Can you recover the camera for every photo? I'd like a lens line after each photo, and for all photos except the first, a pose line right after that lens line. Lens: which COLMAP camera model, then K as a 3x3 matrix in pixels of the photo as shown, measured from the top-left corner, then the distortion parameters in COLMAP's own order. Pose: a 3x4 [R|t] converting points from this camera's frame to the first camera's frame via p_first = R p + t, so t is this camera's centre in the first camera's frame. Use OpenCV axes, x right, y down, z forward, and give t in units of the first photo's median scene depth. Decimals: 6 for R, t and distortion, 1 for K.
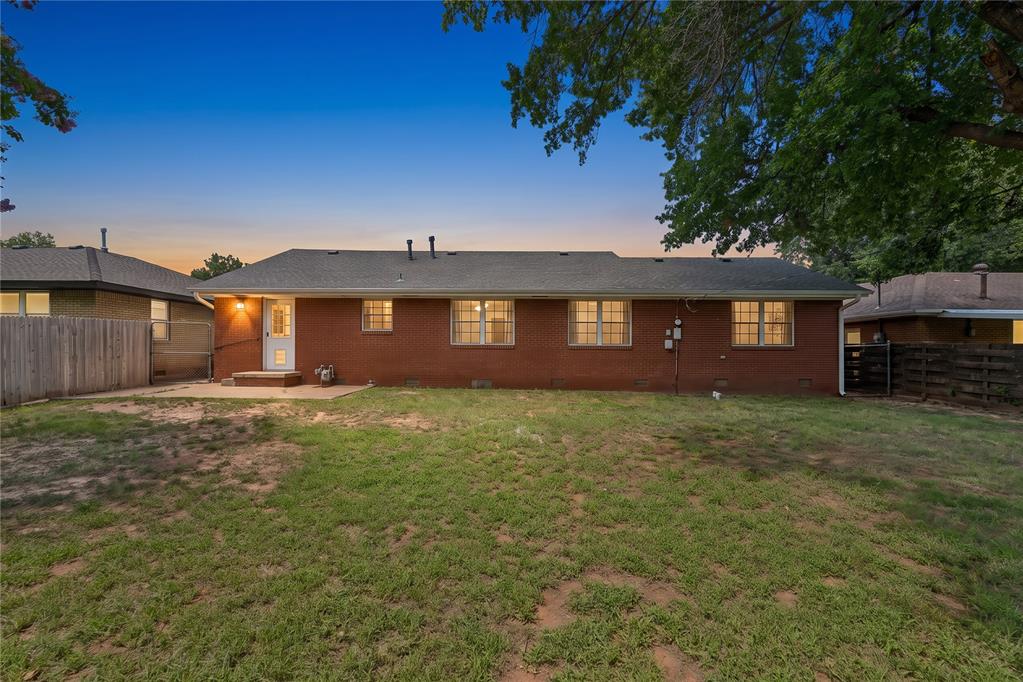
lens RADIAL K [[412.8, 0, 511.9], [0, 412.8, 327.9], [0, 0, 1]] dist [0.064635, -0.000001]
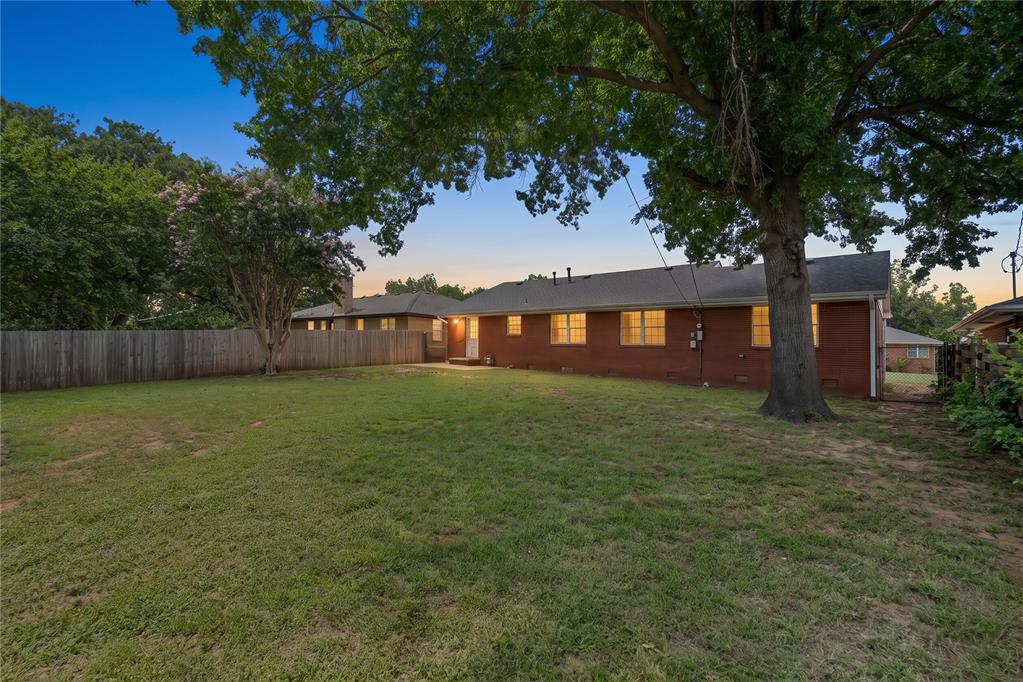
lens RADIAL K [[436.5, 0, 515.8], [0, 436.5, 334.0], [0, 0, 1]] dist [-0.000013, 0.000013]
pose [[0.776471, -0.007328, -0.630111, 0.755325], [0.004176, 0.999970, -0.006483, 0.015082], [0.630139, 0.002403, 0.776478, -0.307611]]
